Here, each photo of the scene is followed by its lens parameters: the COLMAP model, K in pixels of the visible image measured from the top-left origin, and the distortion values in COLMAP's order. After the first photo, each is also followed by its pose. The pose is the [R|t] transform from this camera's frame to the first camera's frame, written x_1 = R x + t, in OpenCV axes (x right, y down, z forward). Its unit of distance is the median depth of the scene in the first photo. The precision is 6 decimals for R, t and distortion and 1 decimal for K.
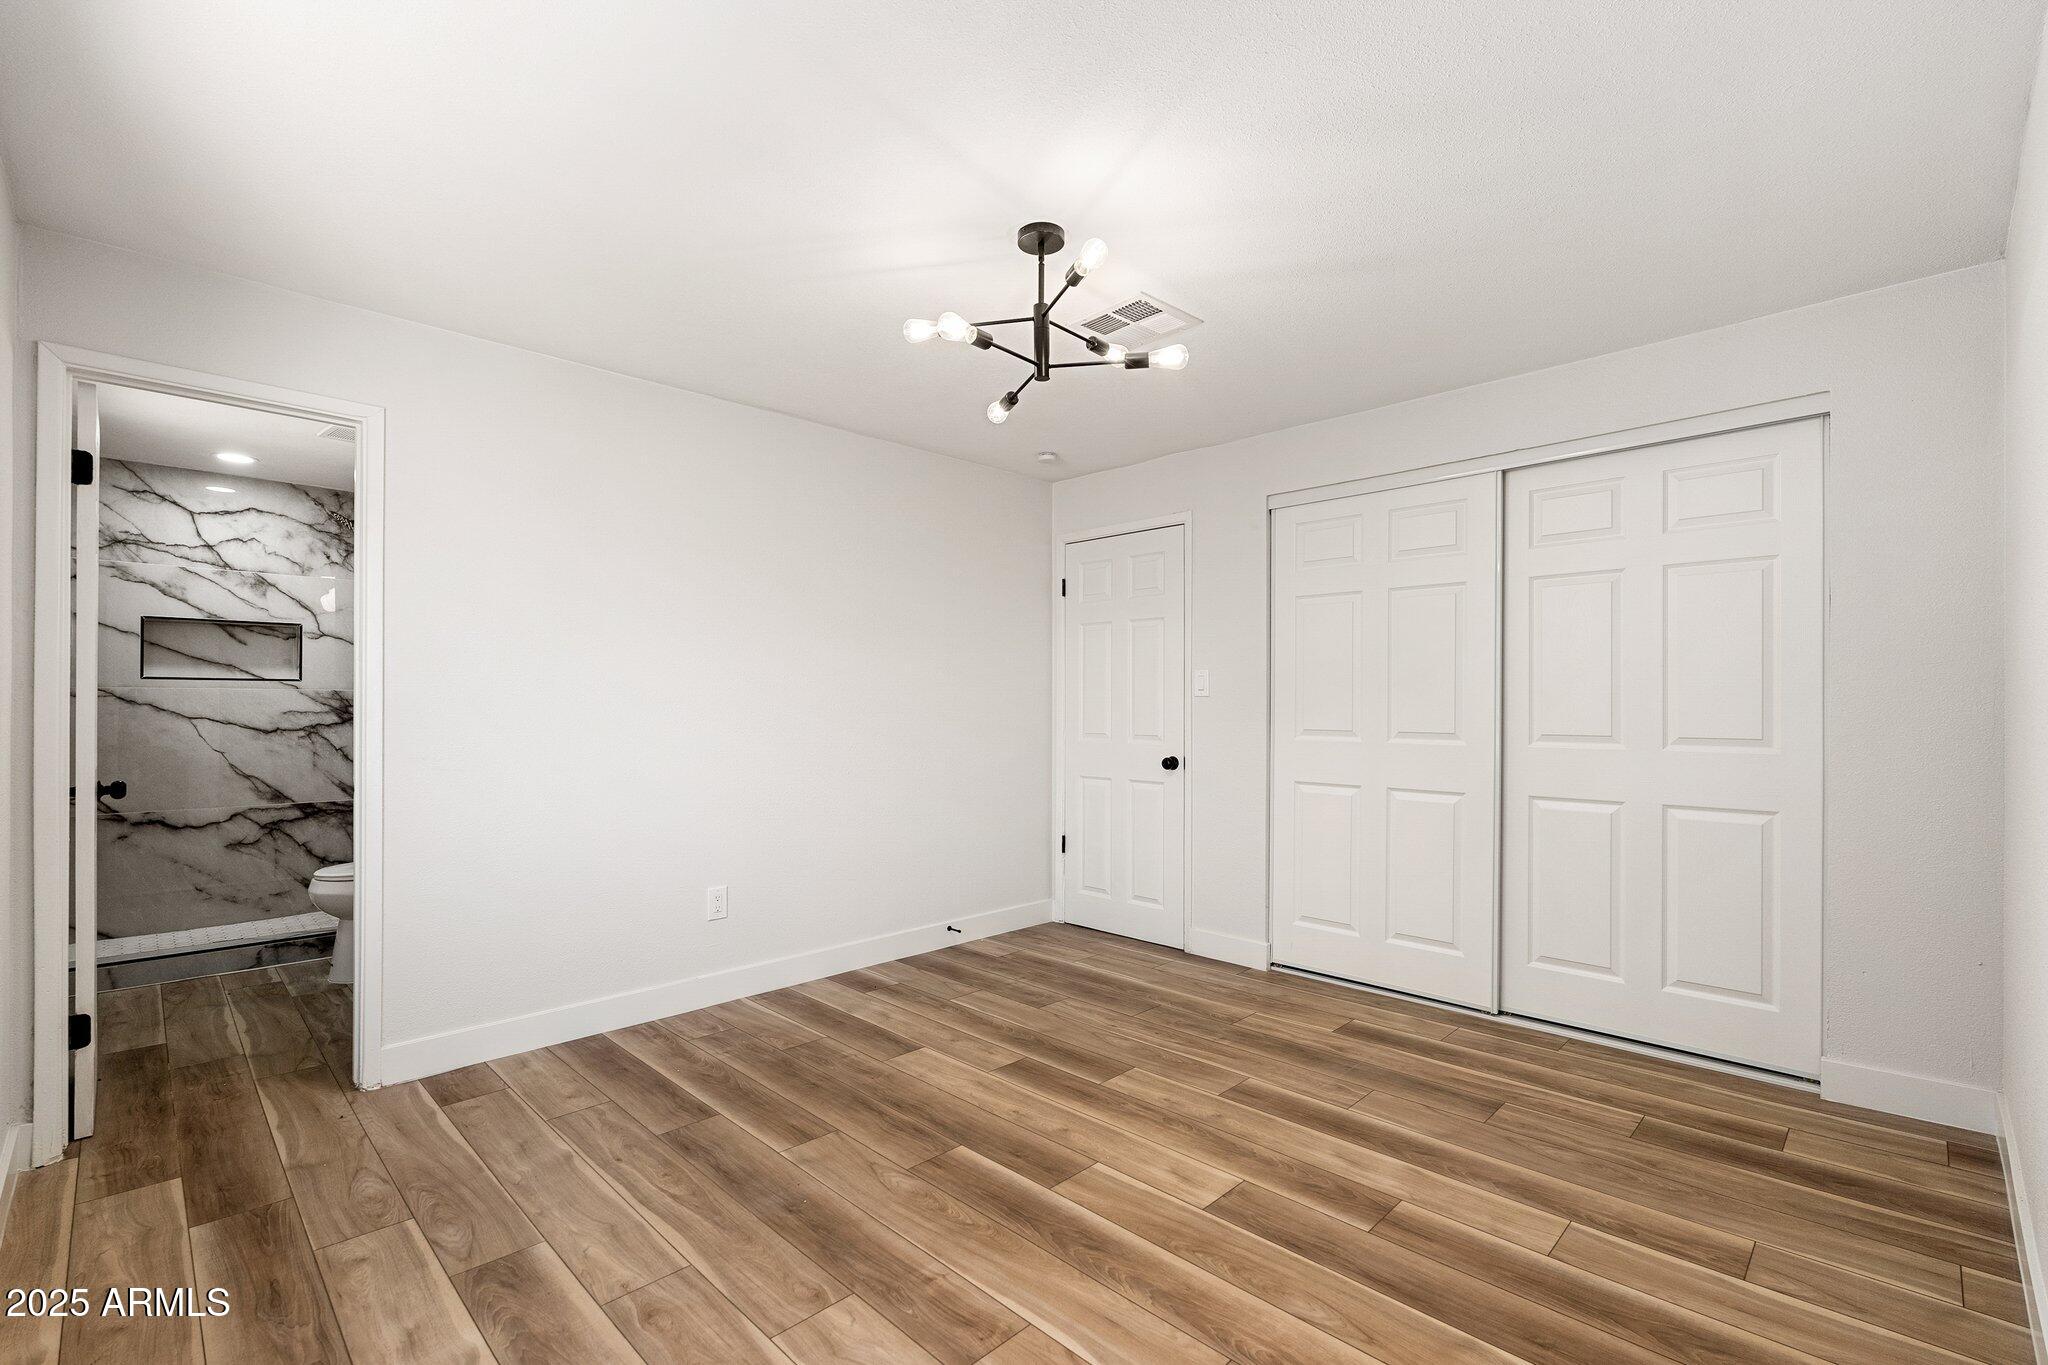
lens RADIAL K [[898.6, 0, 1027.6], [0, 898.6, 695.7], [0, 0, 1]] dist [-0.001354, 0.000260]
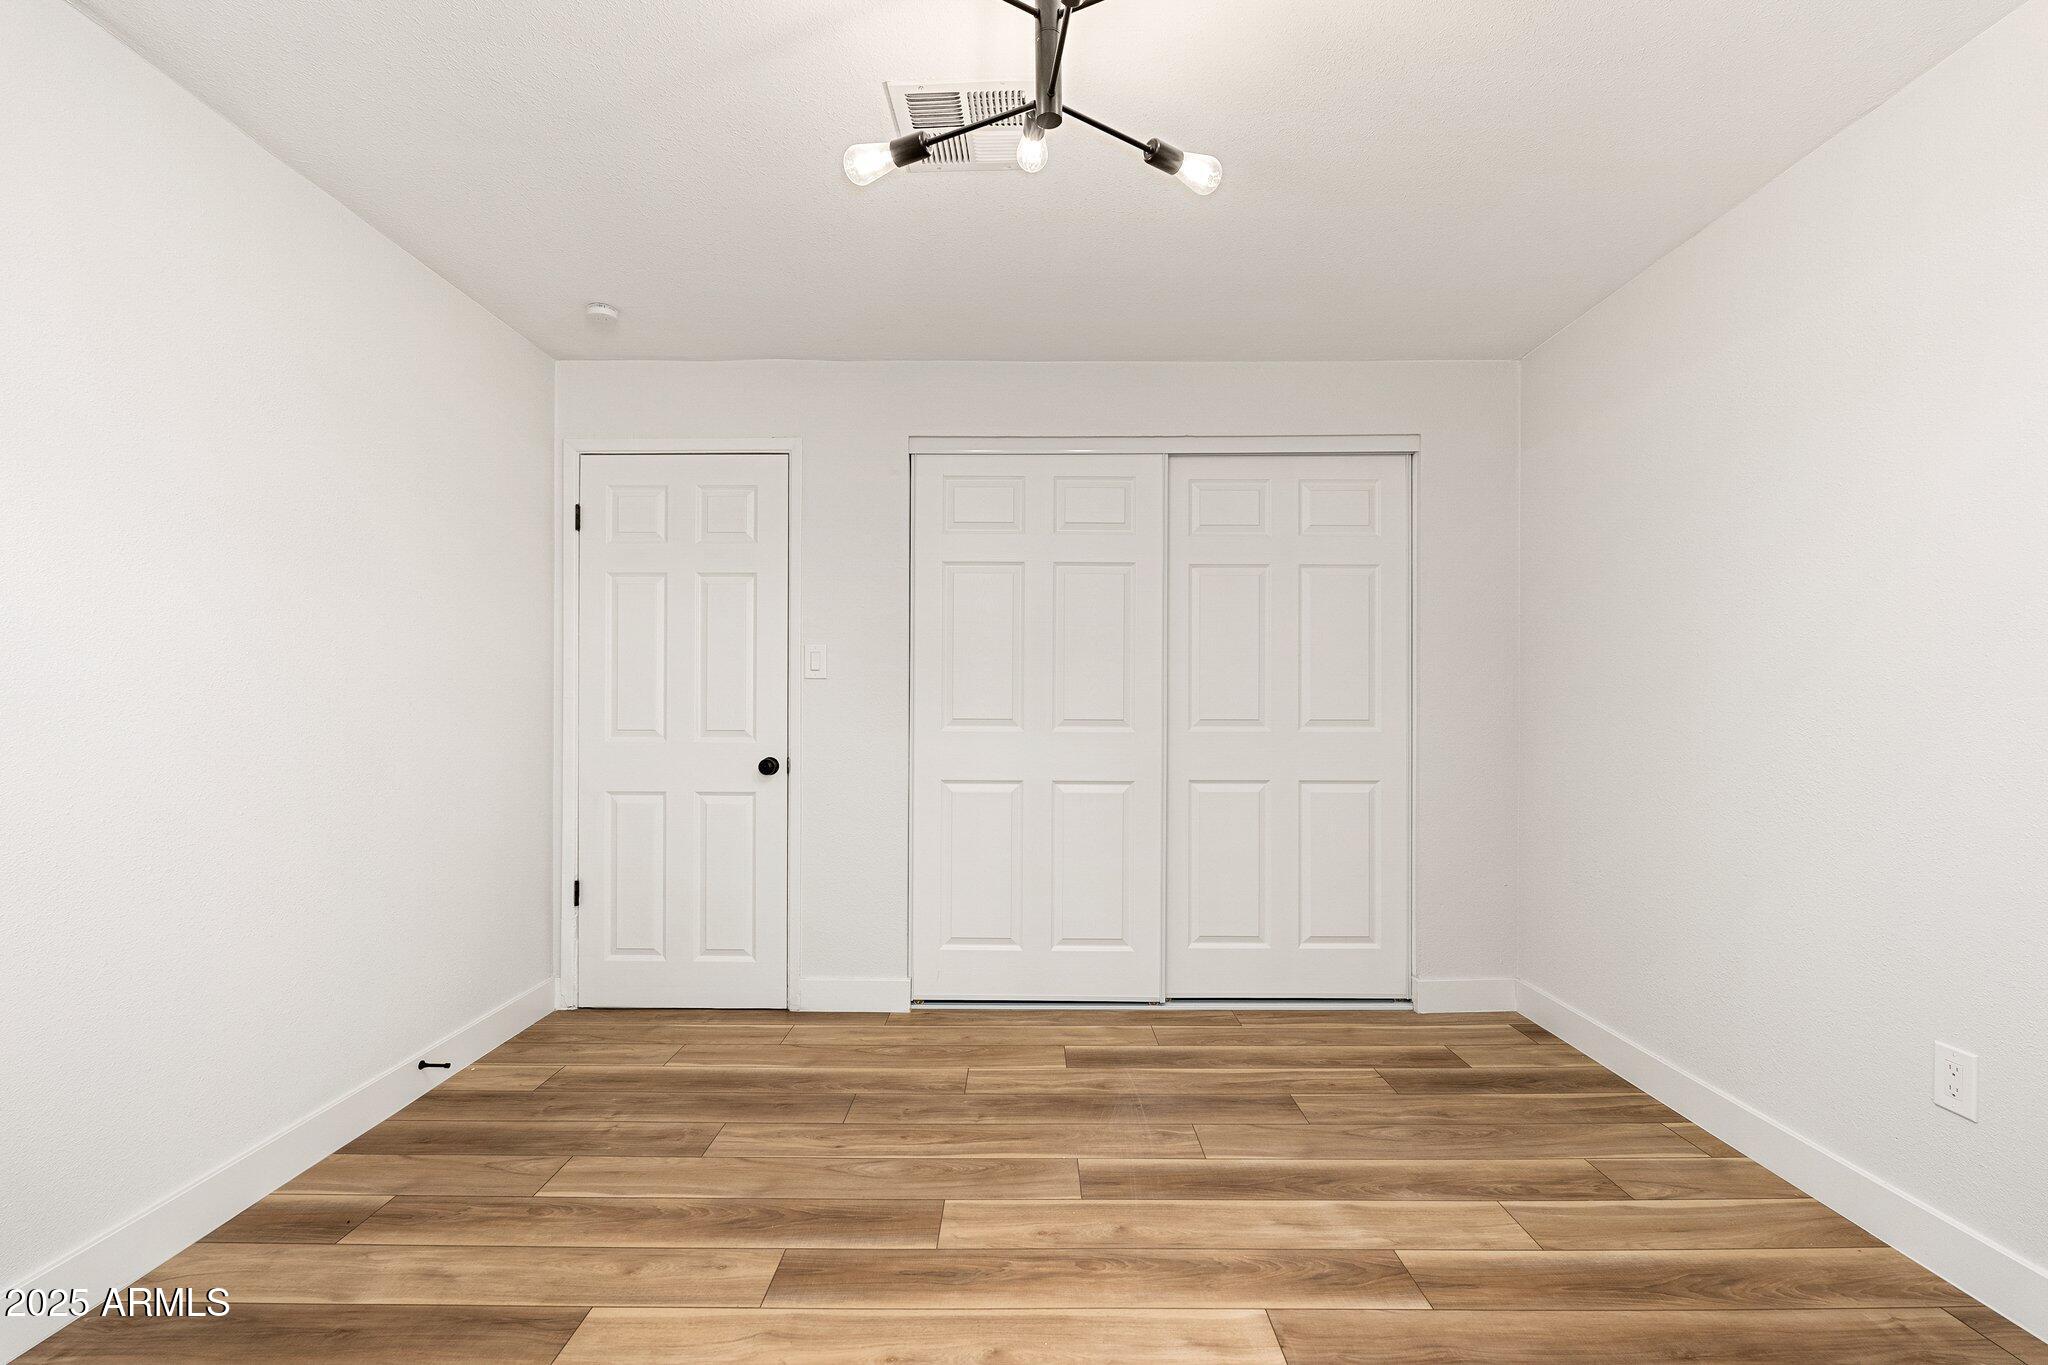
lens RADIAL K [[901.6, 0, 1019.1], [0, 901.6, 699.4], [0, 0, 1]] dist [-0.002463, 0.000212]
pose [[0.715094, 0.005777, 0.699005, -0.297803], [-0.009467, 0.999954, 0.001420, 0.021253], [-0.698965, -0.007633, 0.715115, 0.417906]]
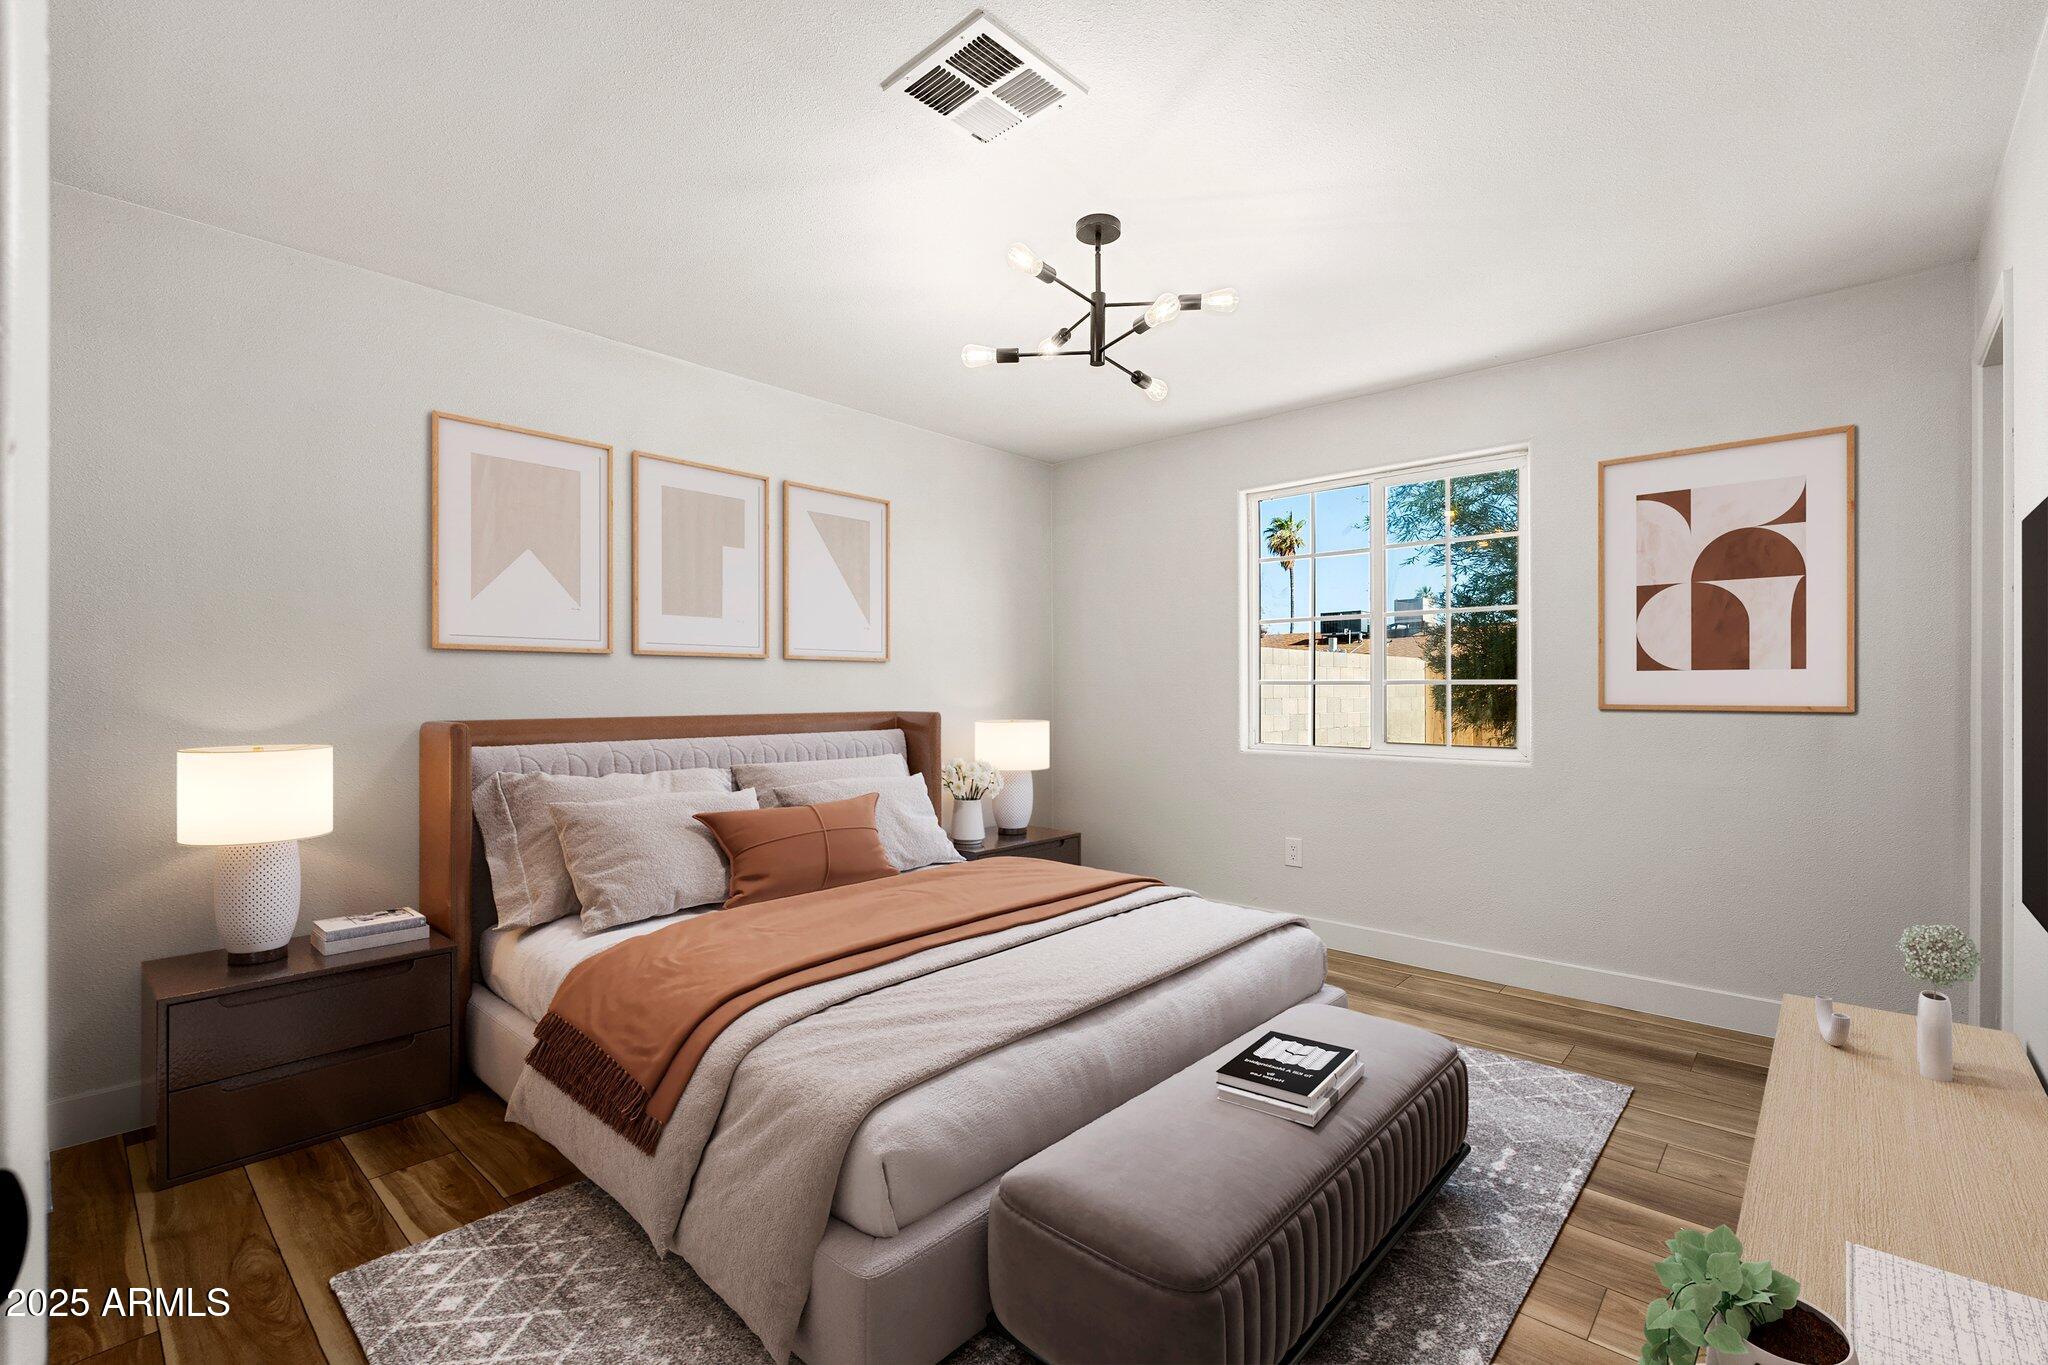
lens RADIAL K [[898.6, 0, 1027.6], [0, 898.6, 695.7], [0, 0, 1]] dist [-0.001354, 0.000260]
pose [[-0.999074, 0.000847, -0.043015, 0.101851], [0.001078, 0.999985, -0.005336, 0.027951], [0.043010, -0.005377, -0.999060, 1.455652]]
